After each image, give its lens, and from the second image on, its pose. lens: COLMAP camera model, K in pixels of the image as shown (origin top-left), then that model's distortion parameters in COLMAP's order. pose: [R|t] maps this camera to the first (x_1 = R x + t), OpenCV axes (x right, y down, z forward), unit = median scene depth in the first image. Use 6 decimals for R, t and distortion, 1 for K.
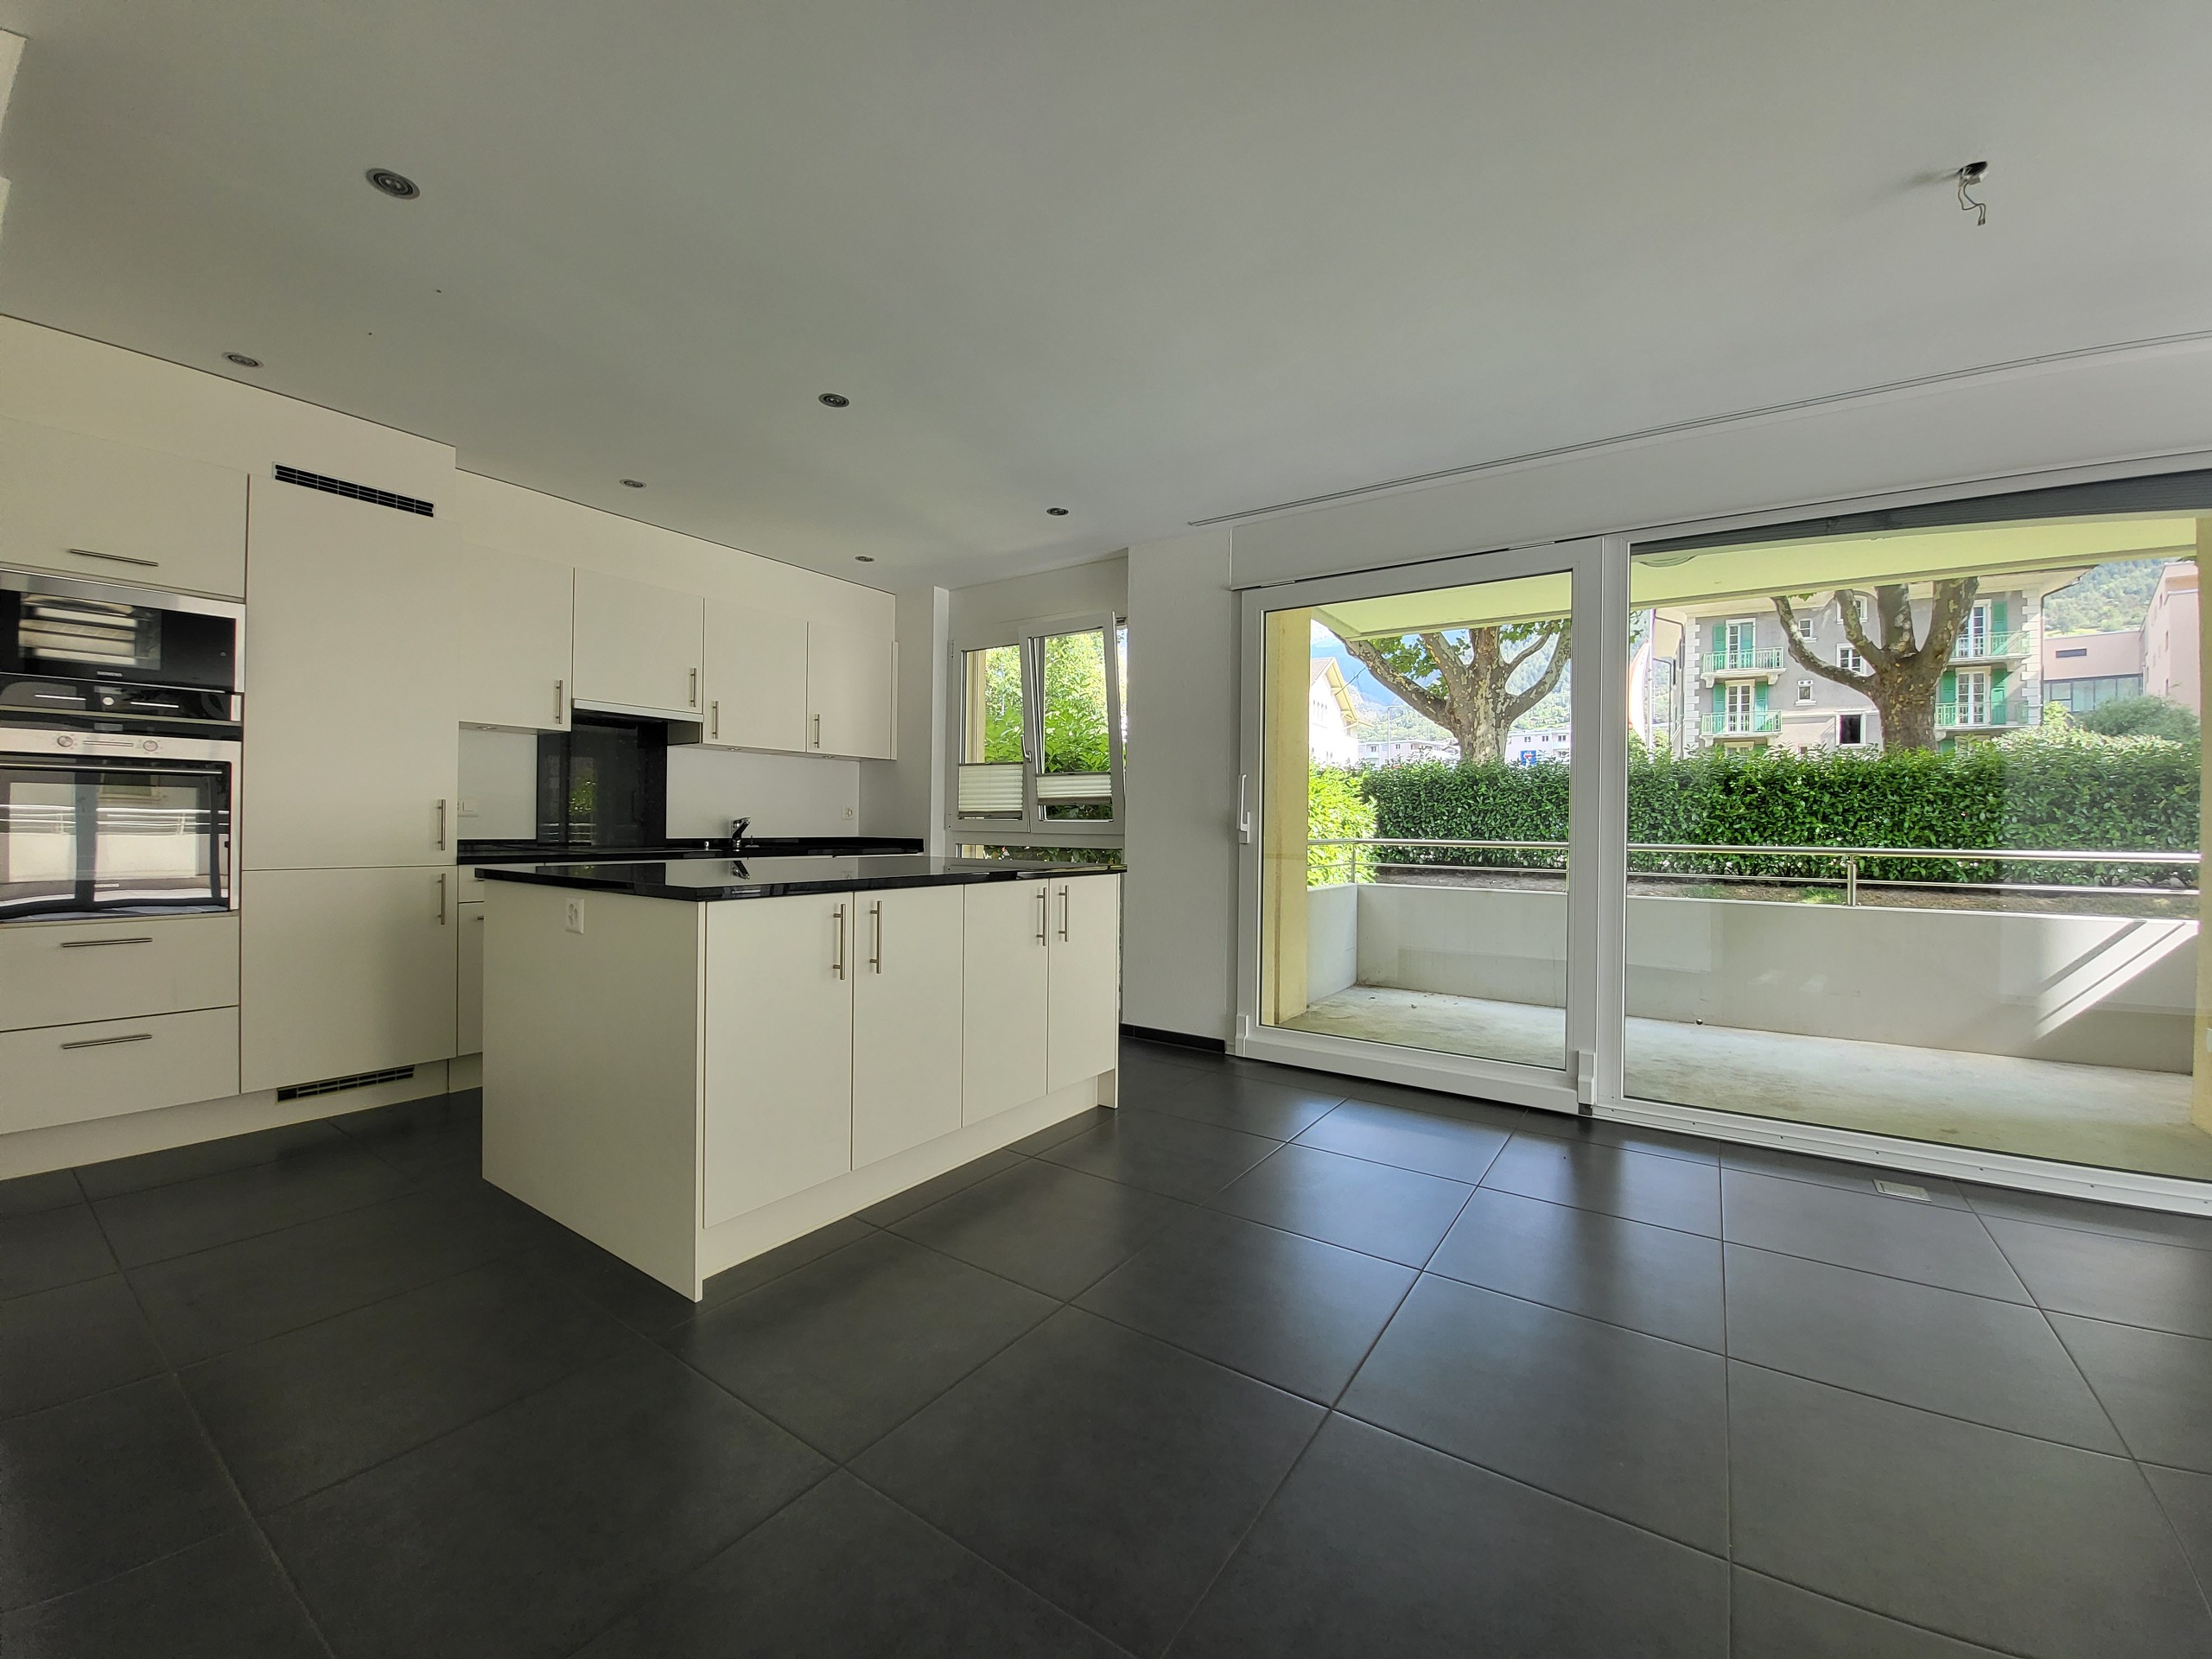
lens RADIAL K [[868.8, 0, 1122.0], [0, 868.8, 827.4], [0, 0, 1]] dist [-0.015103, -0.006637]
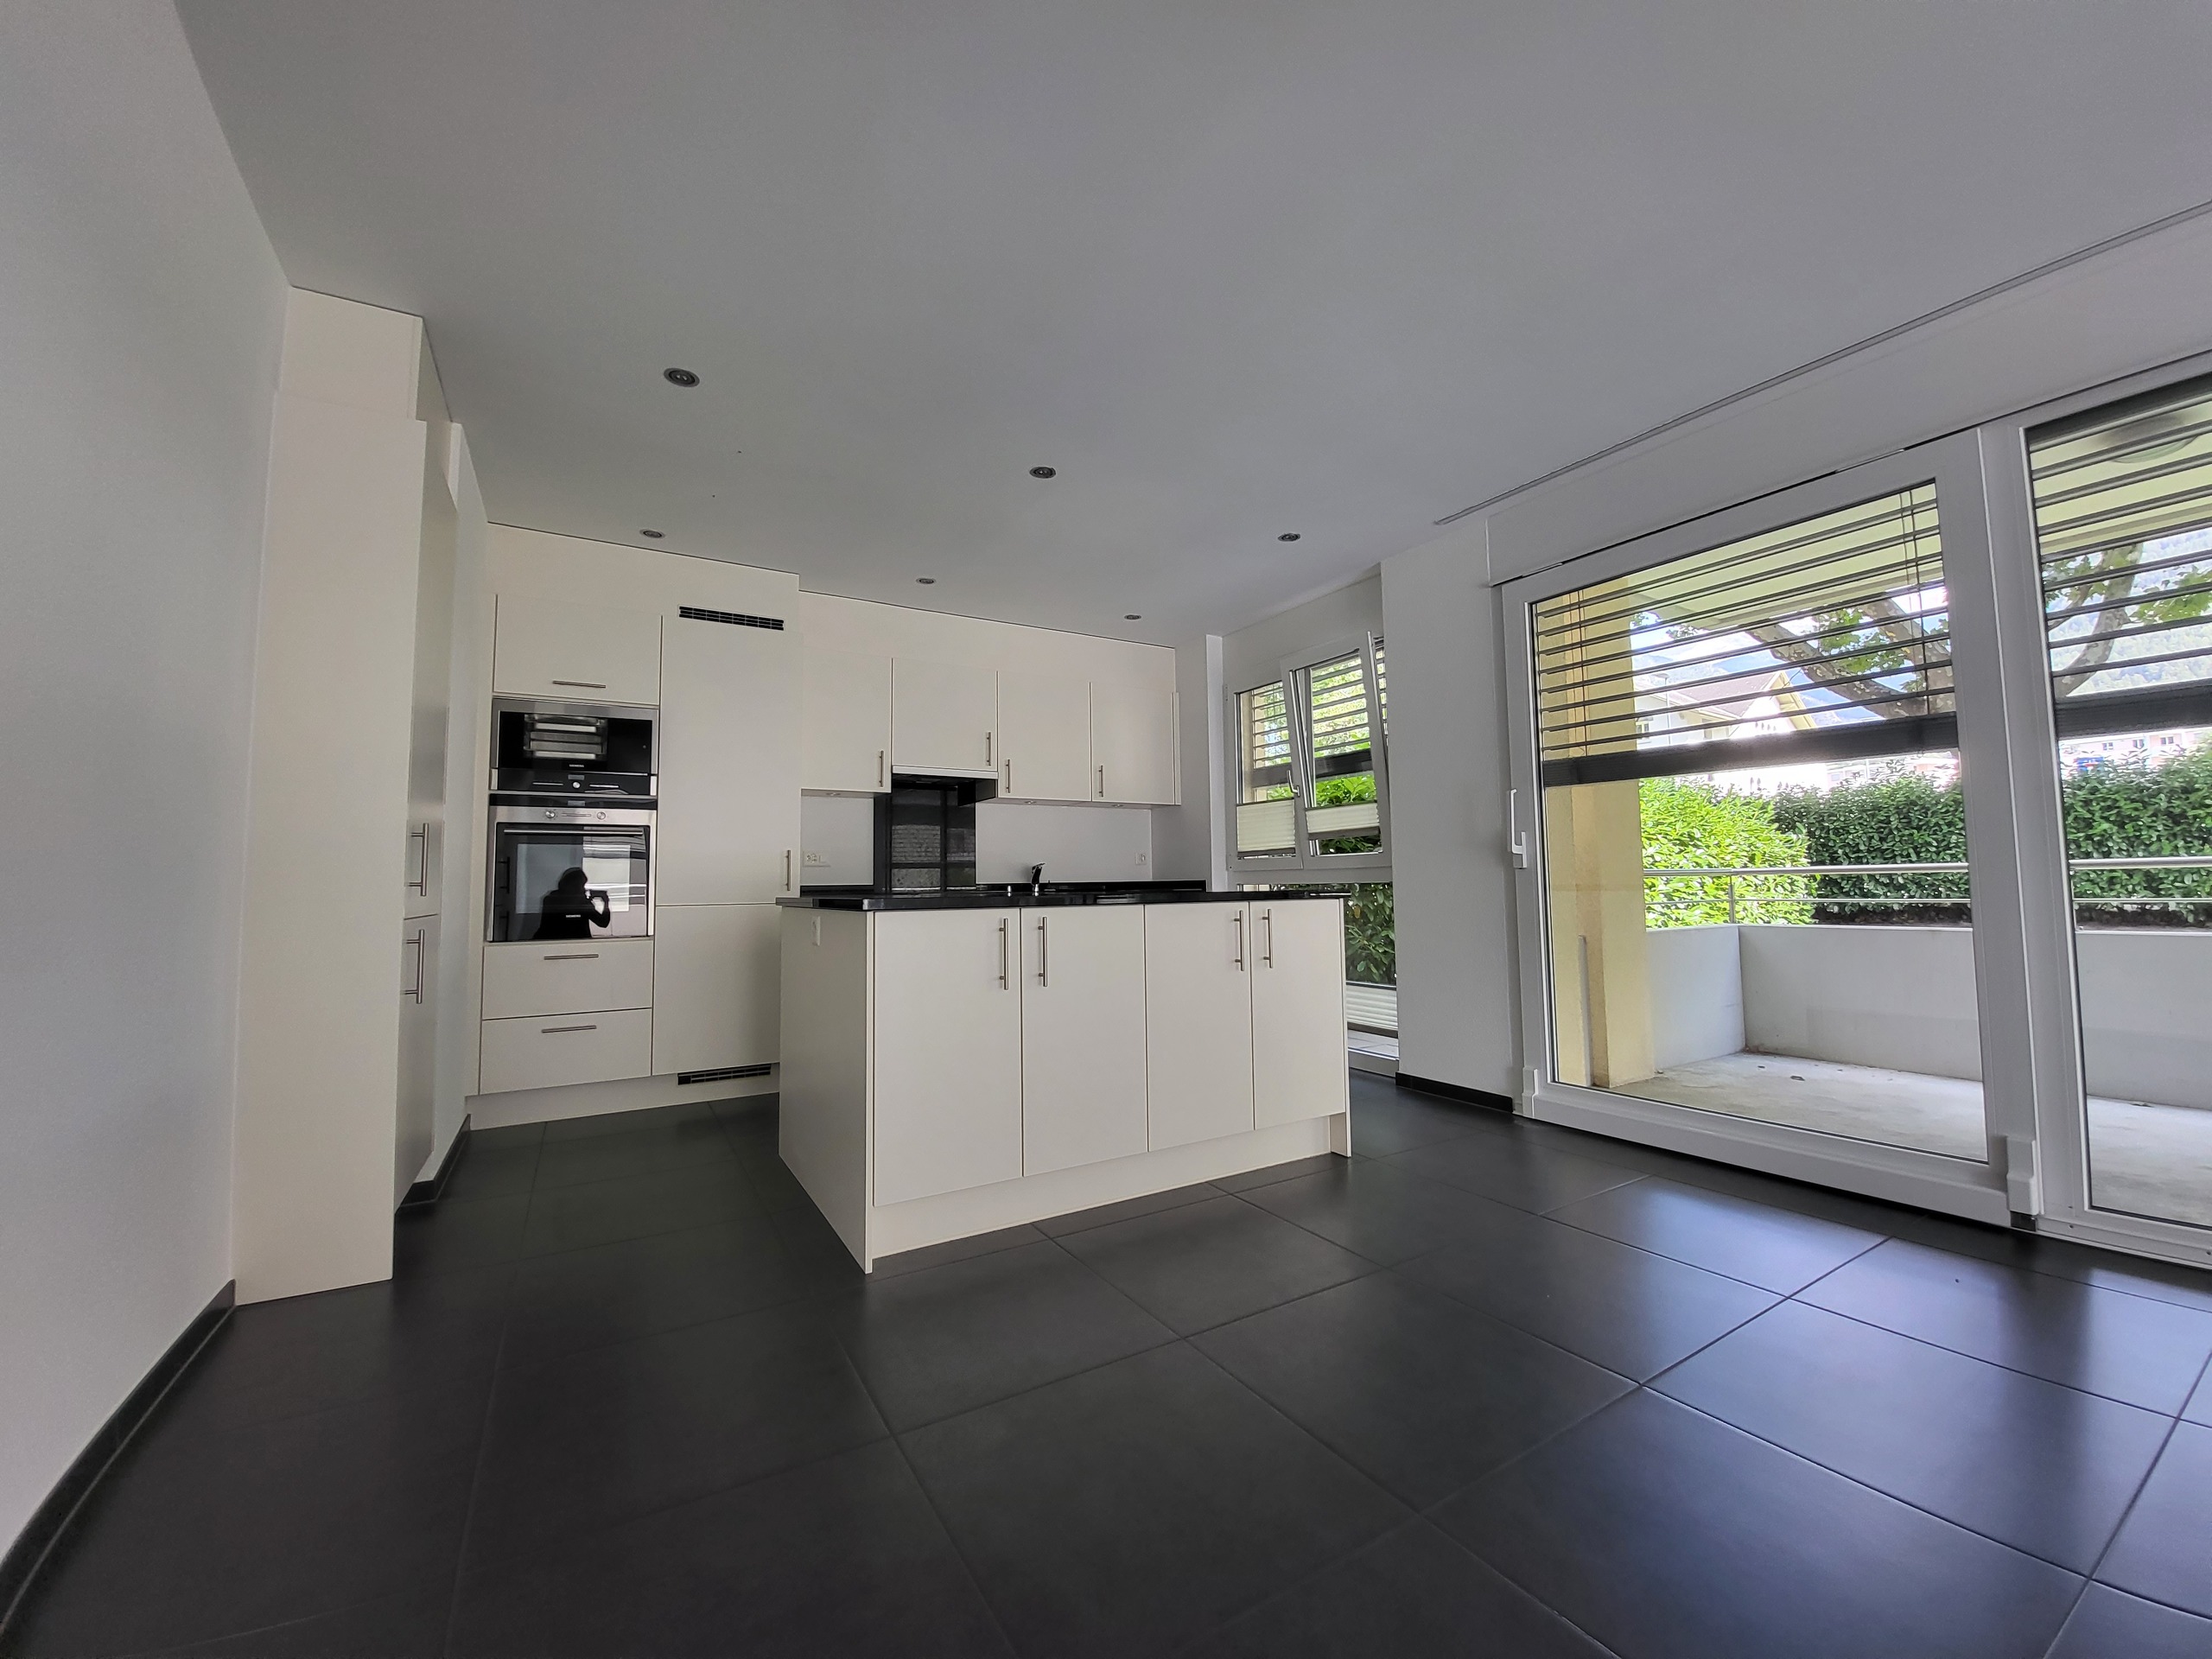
lens RADIAL K [[868.8, 0, 1122.0], [0, 868.8, 827.4], [0, 0, 1]] dist [-0.015103, -0.006637]
pose [[0.907184, -0.054101, -0.417240, 0.123647], [0.025097, 0.996891, -0.074693, 0.028257], [0.419984, 0.057289, 0.905722, 0.038513]]
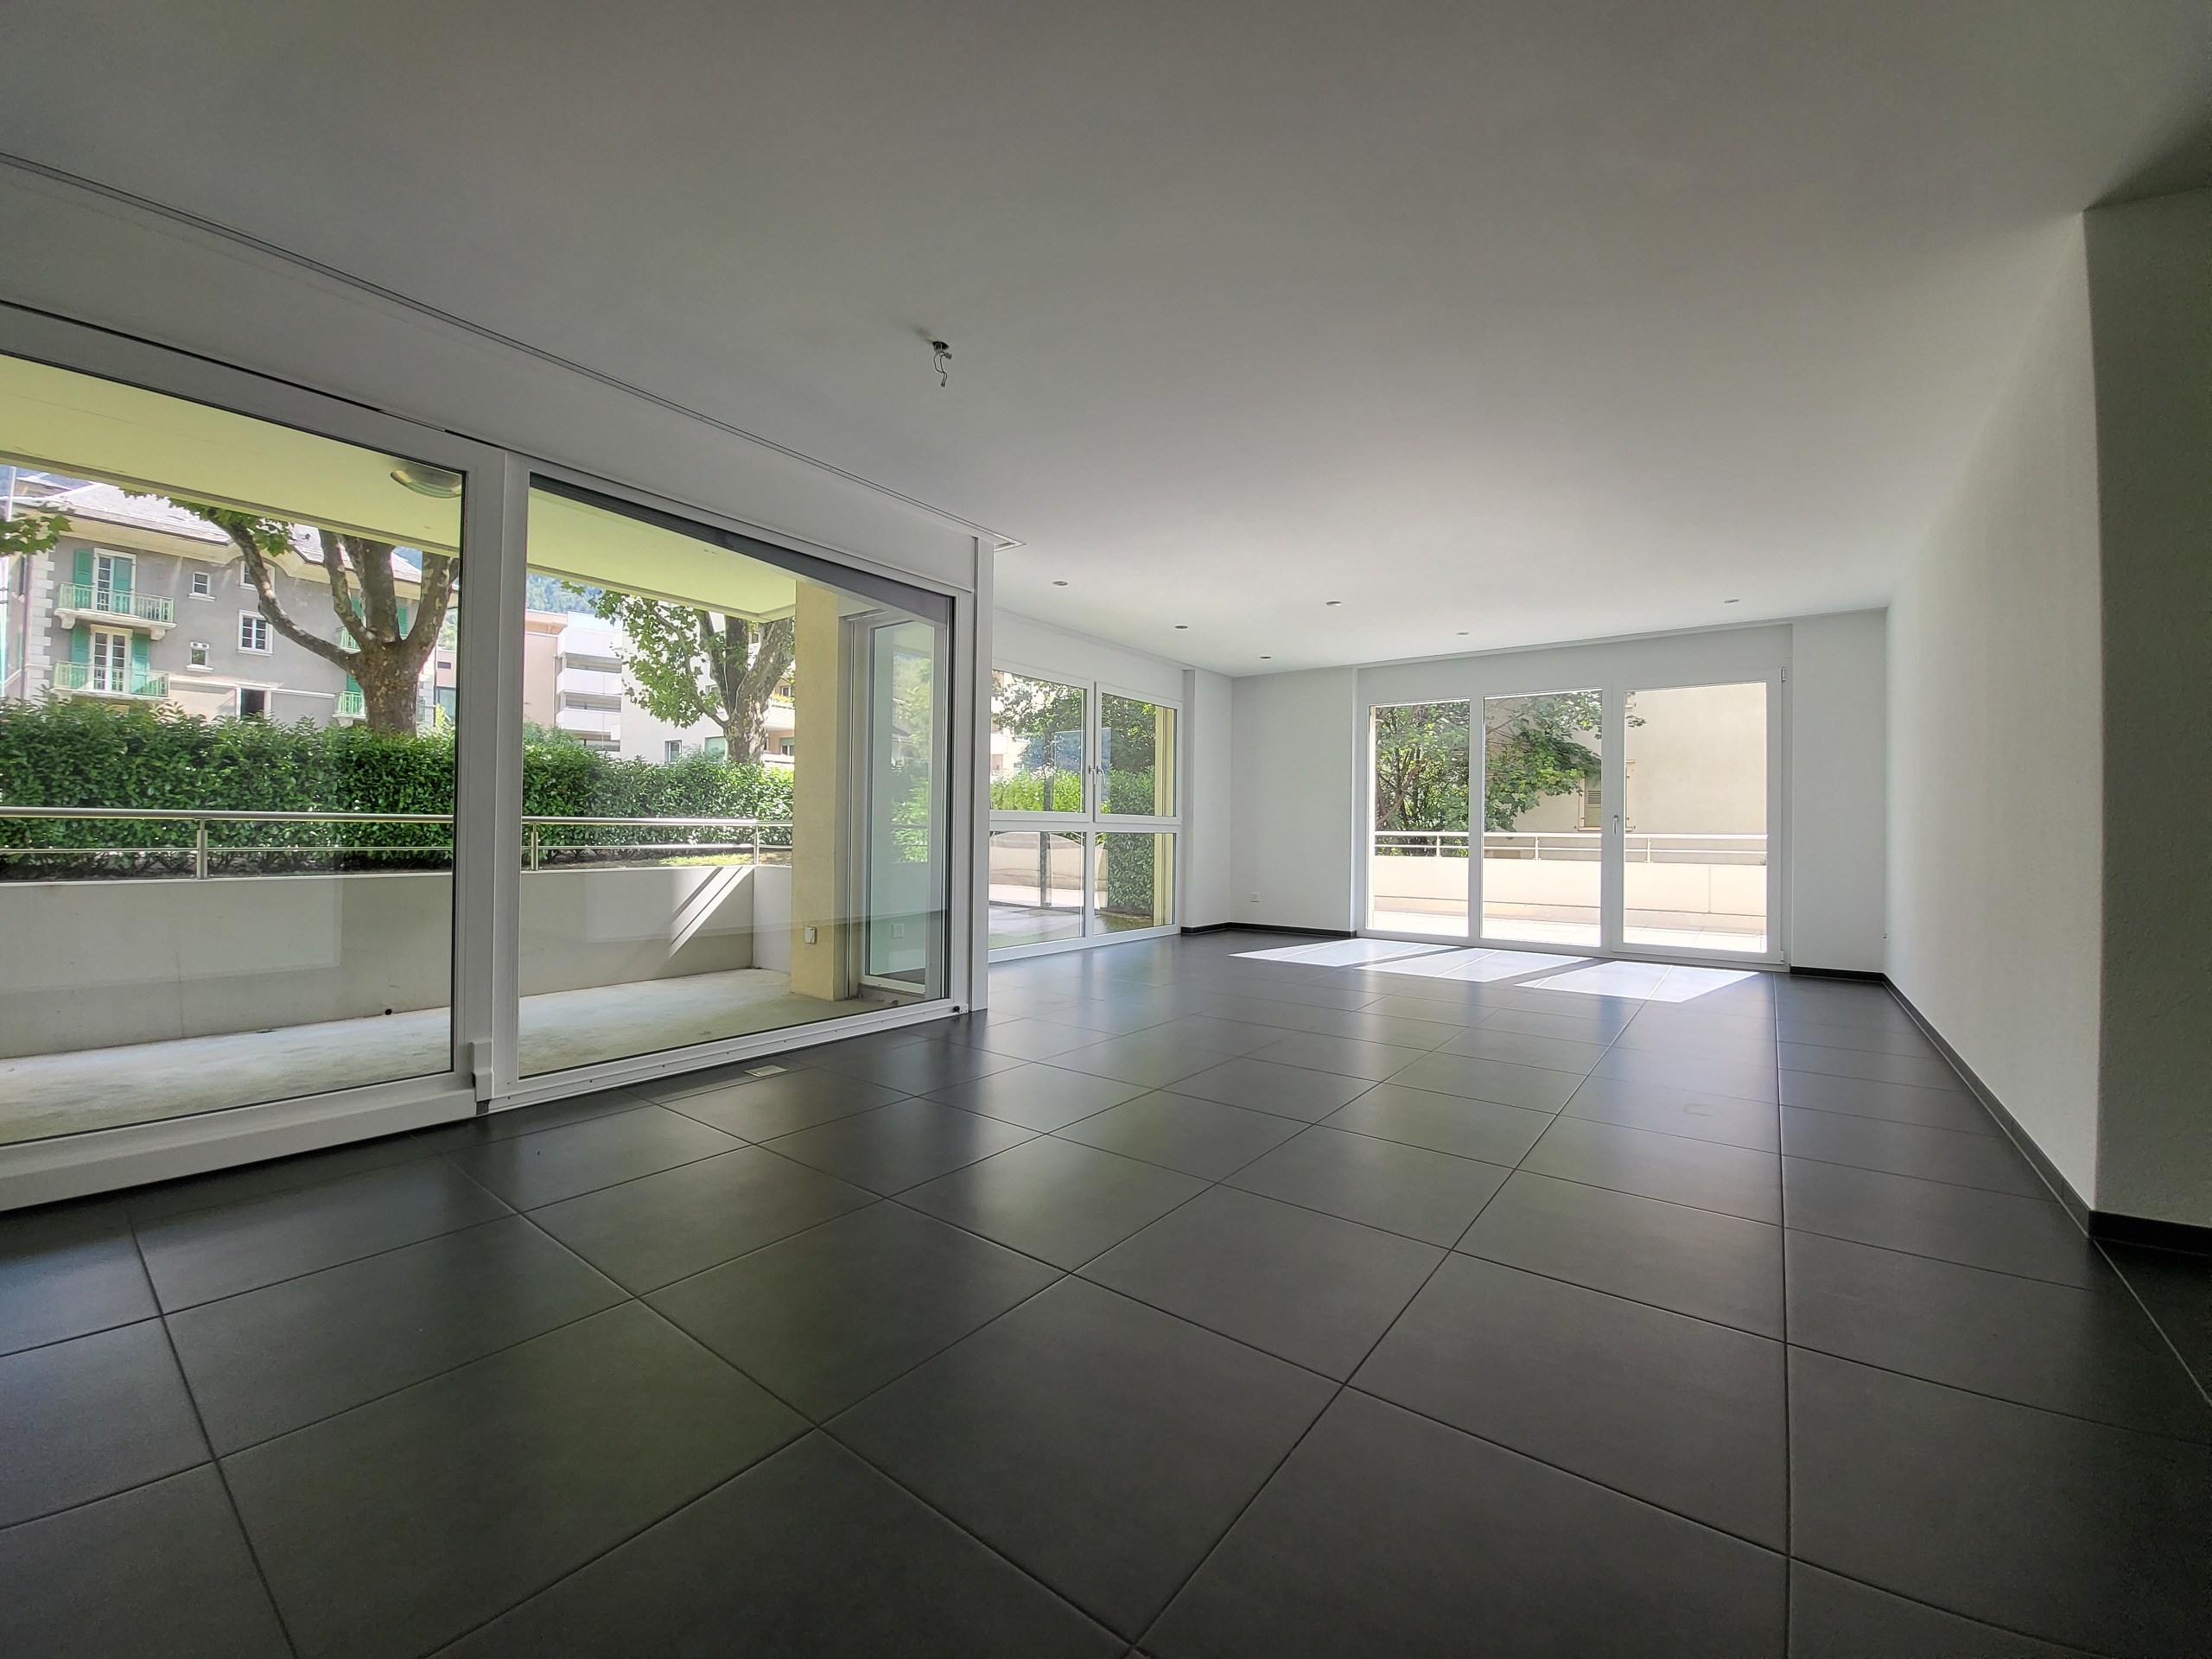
lens RADIAL K [[868.8, 0, 1122.0], [0, 868.8, 827.4], [0, 0, 1]] dist [-0.015103, -0.006637]
pose [[0.050119, -0.006147, 0.998724, -0.206458], [-0.009730, 0.999931, 0.006643, 0.023847], [-0.998696, -0.010051, 0.050056, 0.225285]]
